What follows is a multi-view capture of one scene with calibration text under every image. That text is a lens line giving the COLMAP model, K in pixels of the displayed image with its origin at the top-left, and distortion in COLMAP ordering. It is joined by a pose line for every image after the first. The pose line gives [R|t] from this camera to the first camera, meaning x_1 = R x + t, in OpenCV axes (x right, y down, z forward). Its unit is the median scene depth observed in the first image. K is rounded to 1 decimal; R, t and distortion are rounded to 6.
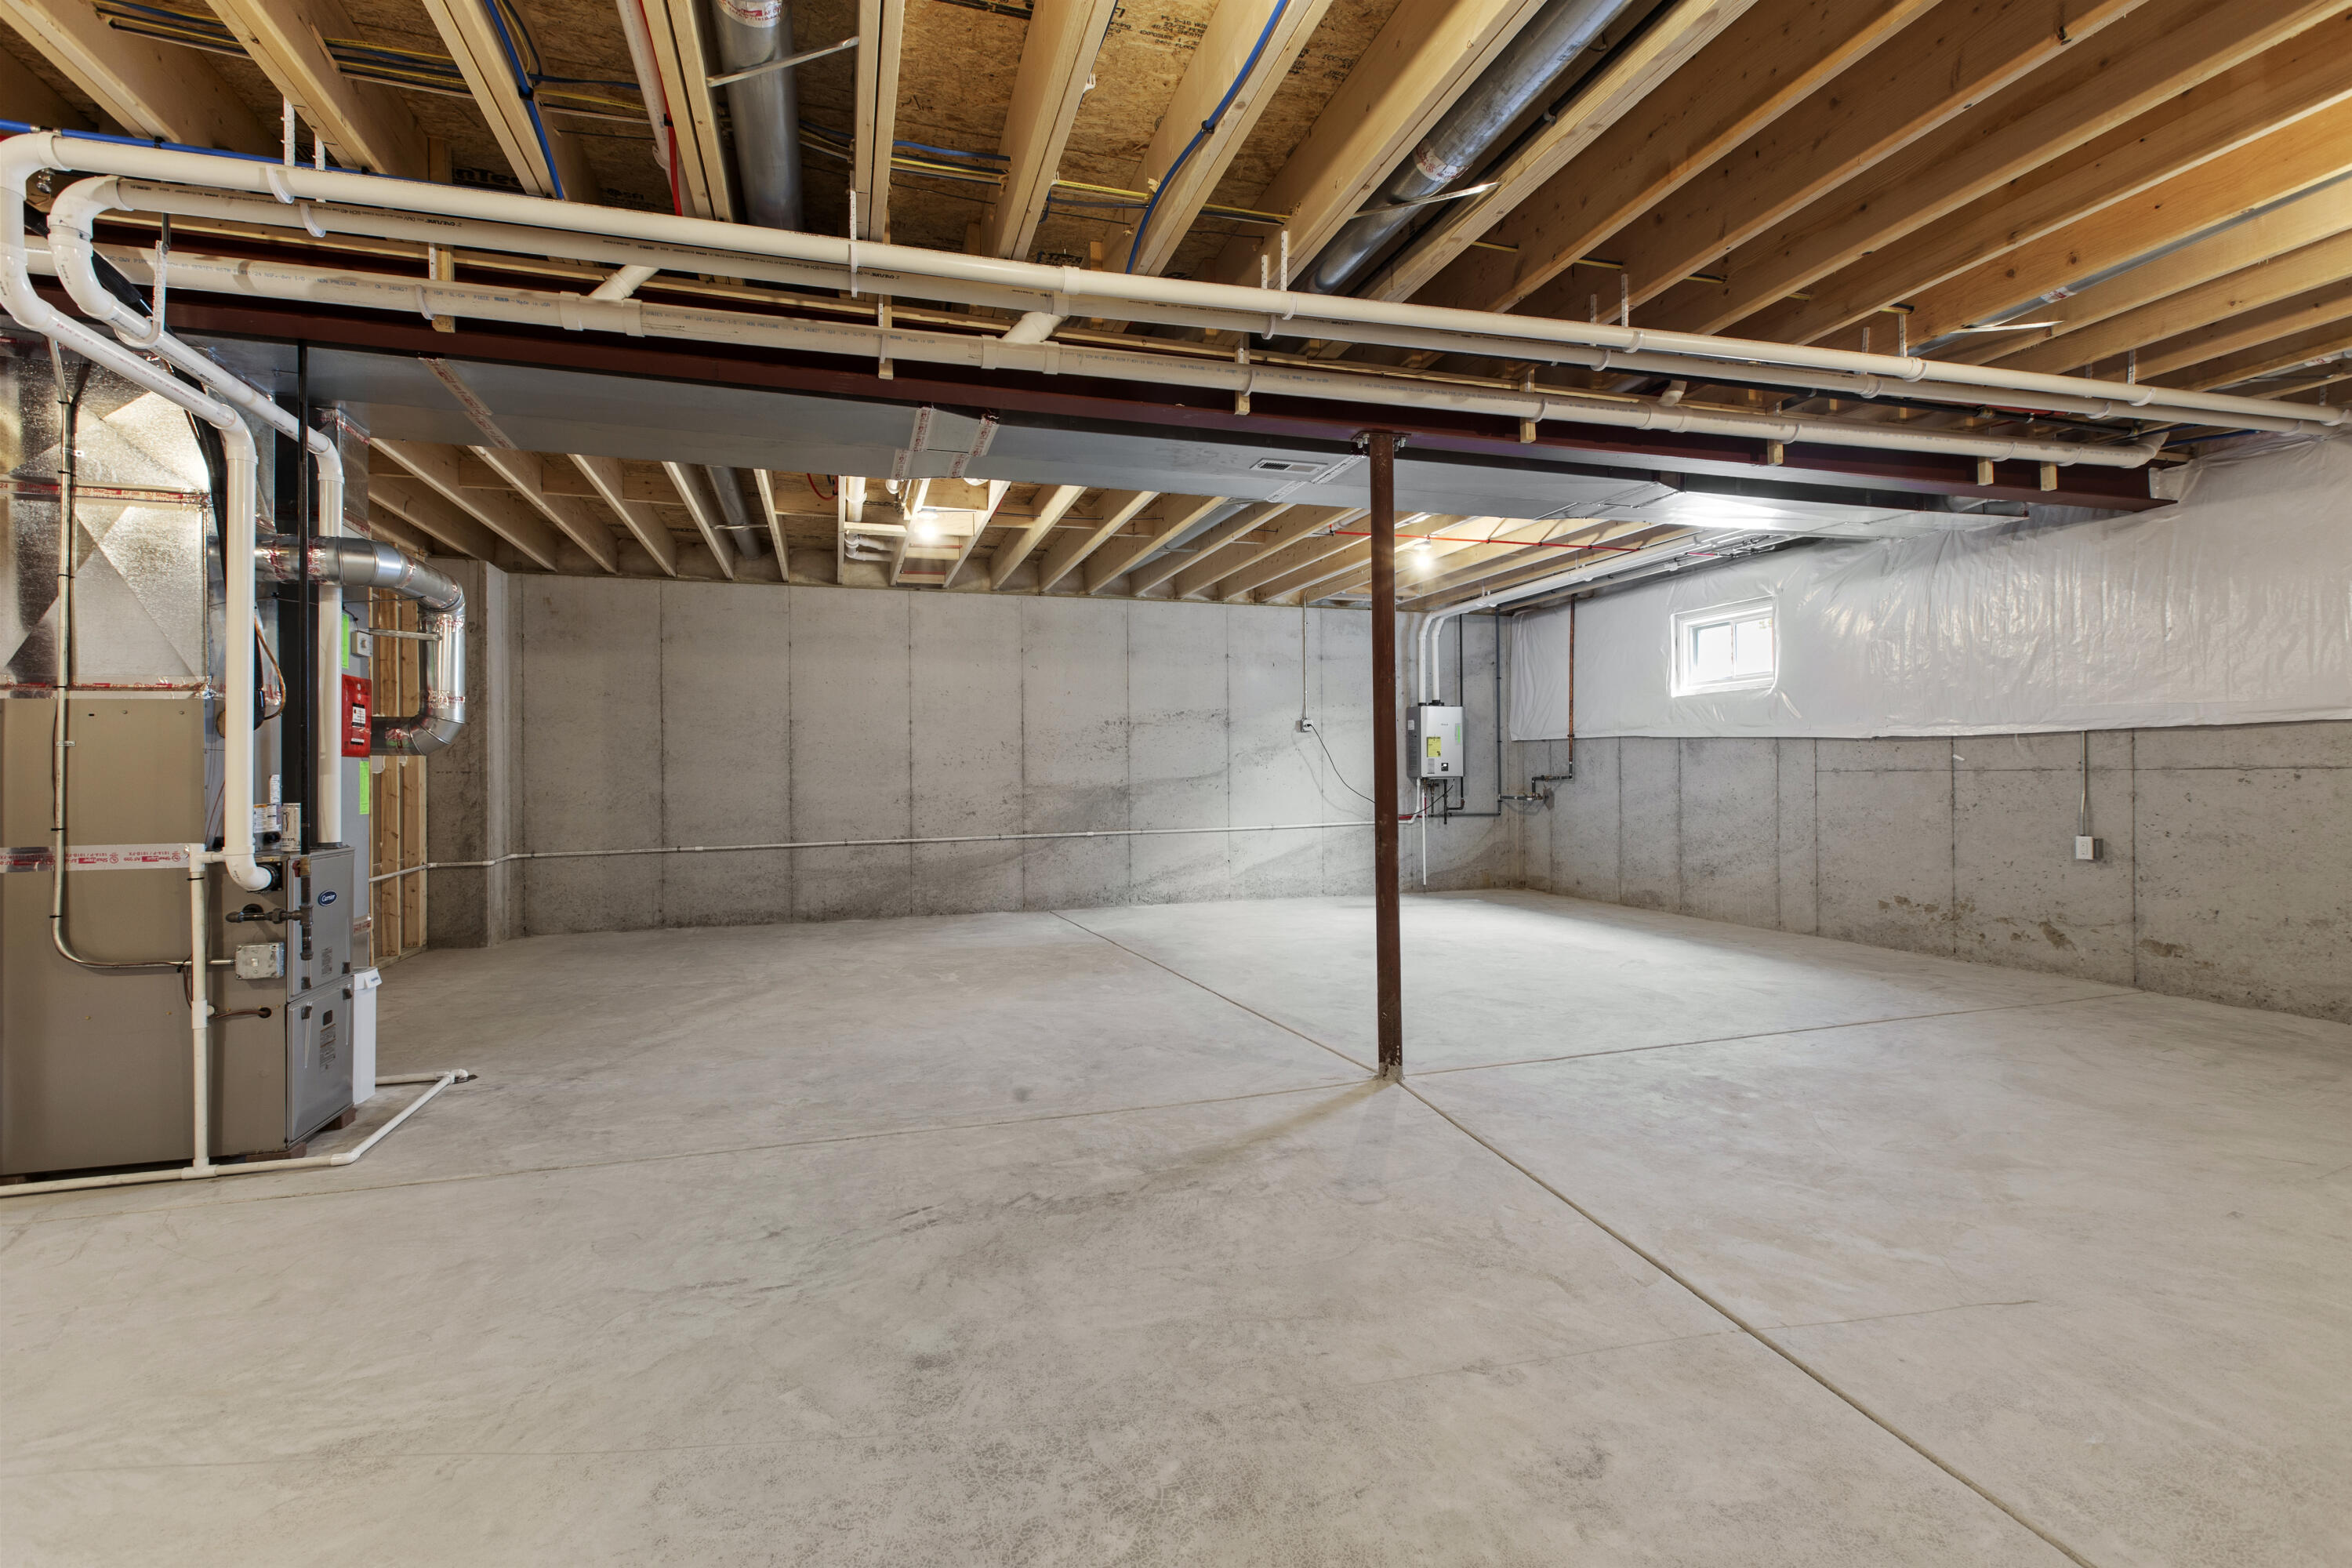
lens RADIAL K [[1078.7, 0, 1175.9], [0, 1078.7, 776.8], [0, 0, 1]] dist [0.000545, -0.000001]
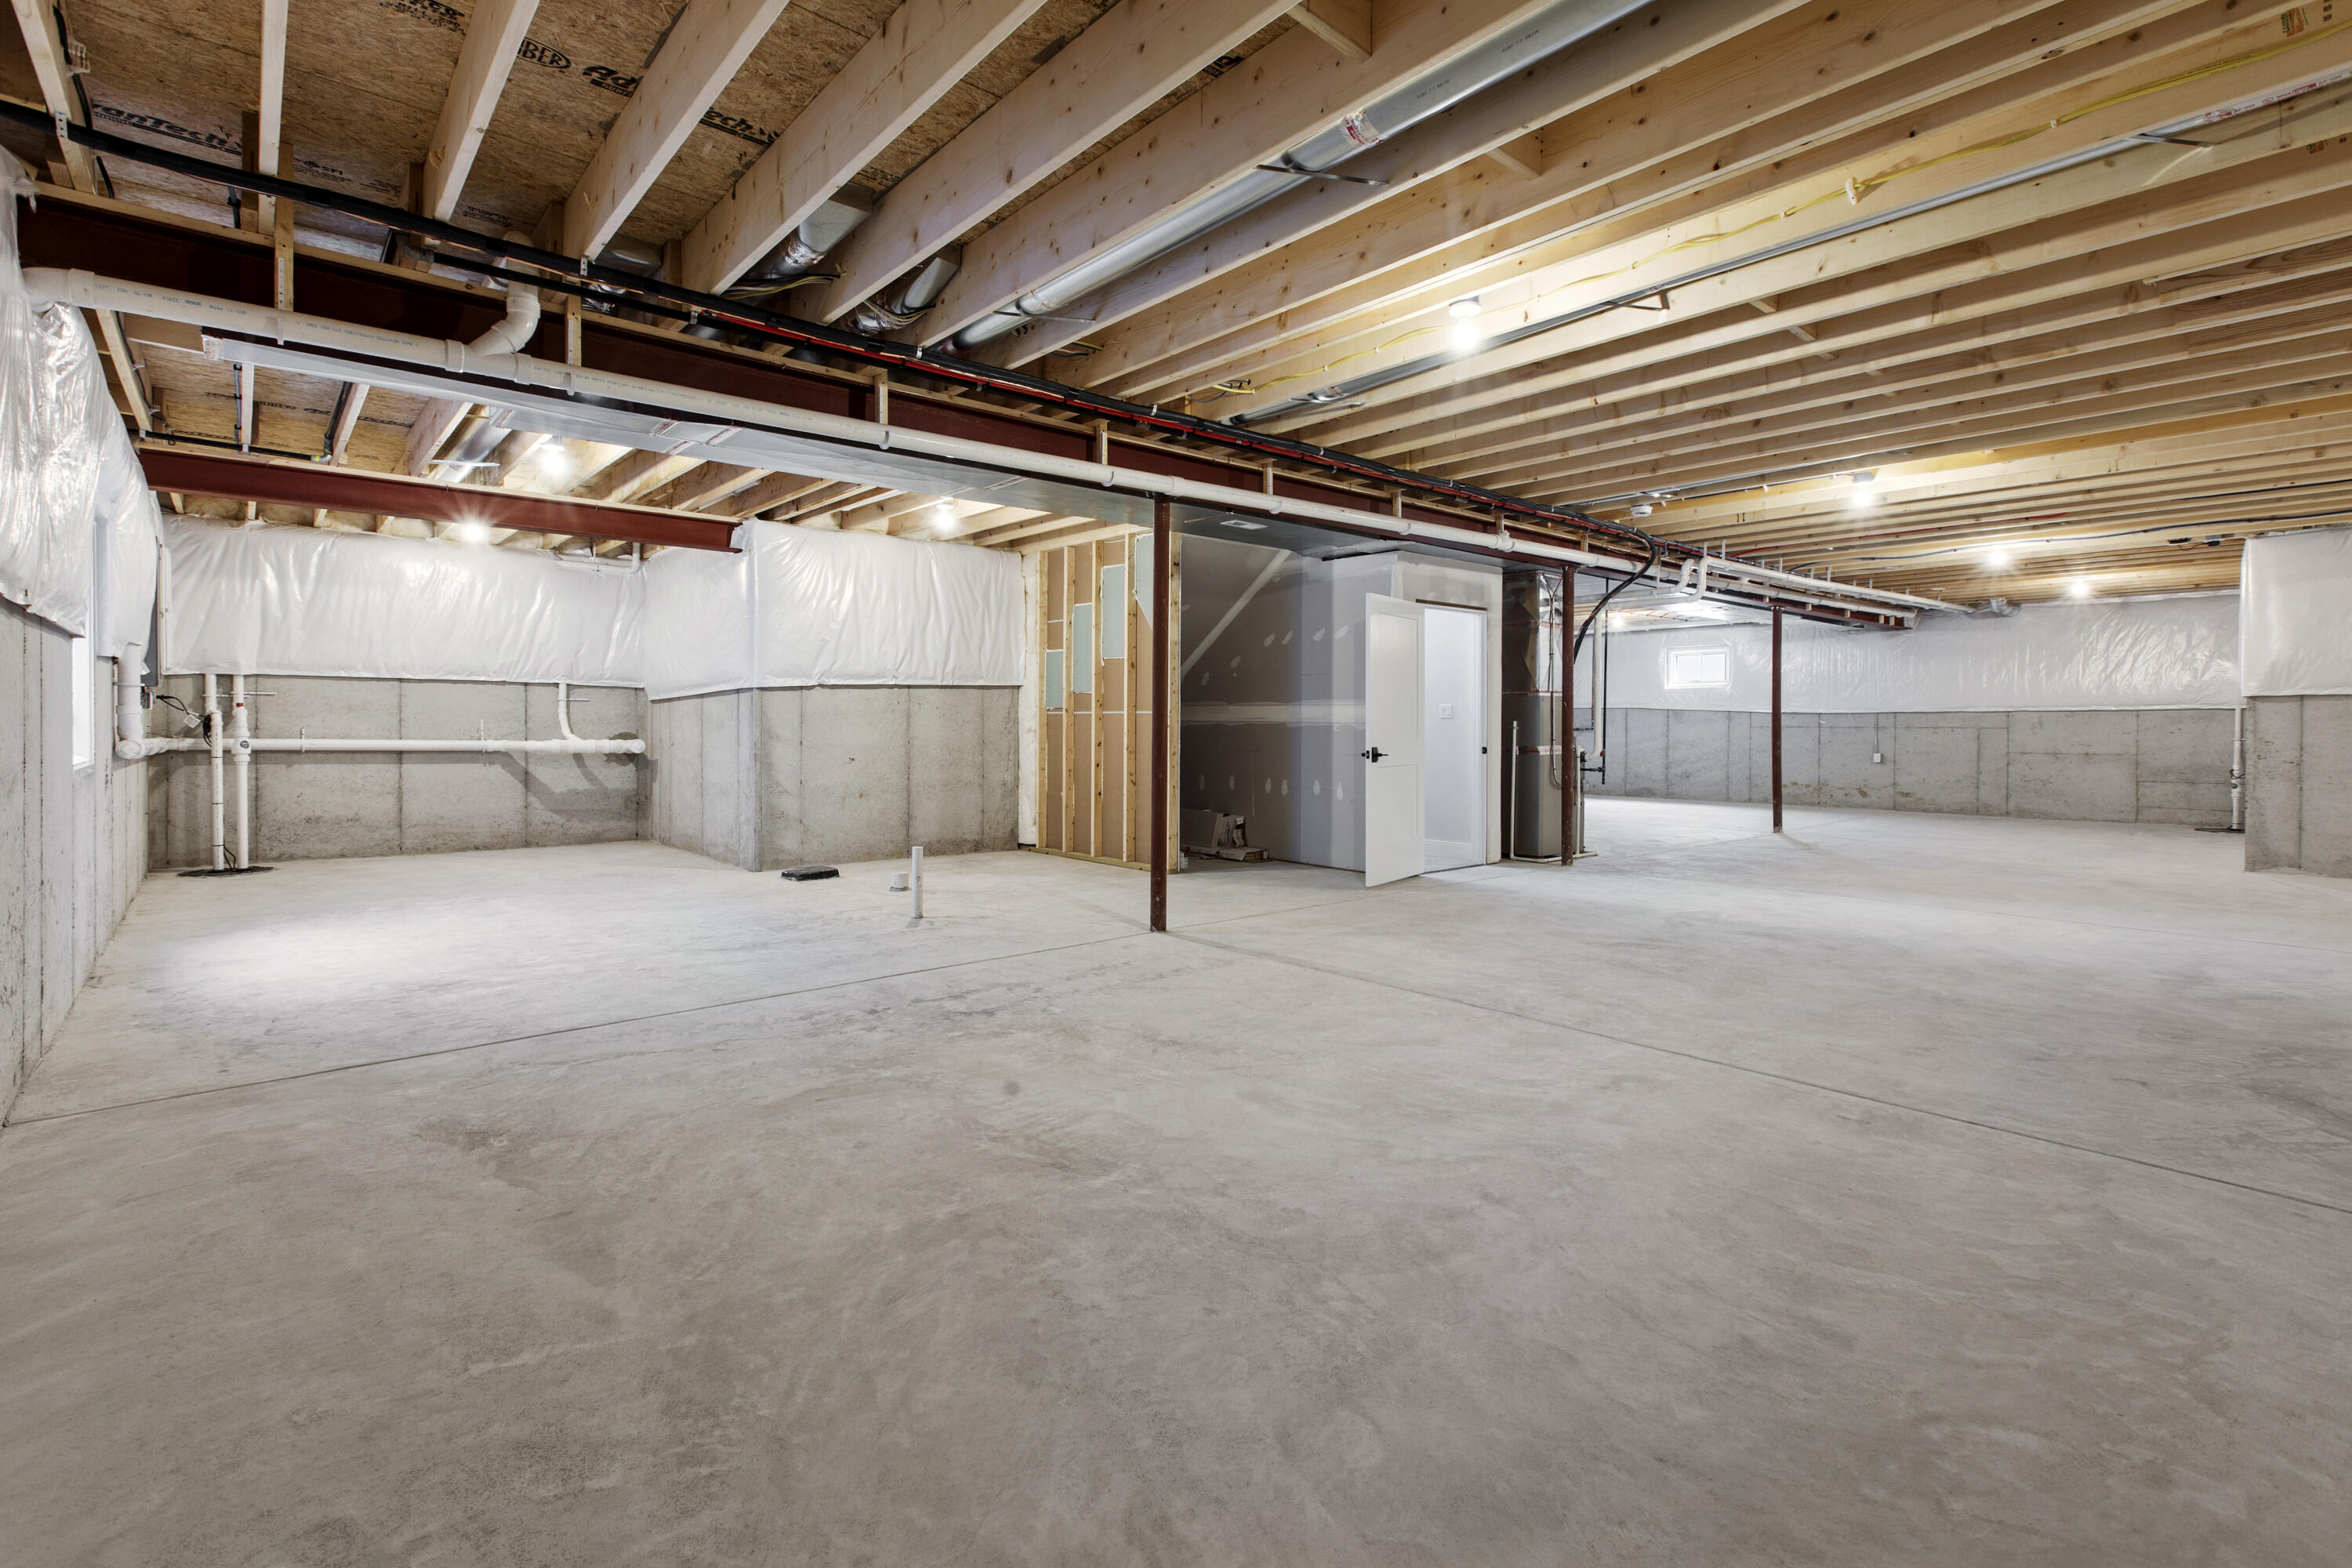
lens RADIAL K [[1078.7, 0, 1196.5], [0, 1078.7, 734.4], [0, 0, 1]] dist [0.000545, -0.000001]
pose [[0.915747, 0.014010, 0.401510, -1.638566], [-0.015107, 0.999886, -0.000433, 0.033759], [-0.401470, -0.005670, 0.915854, -0.693476]]
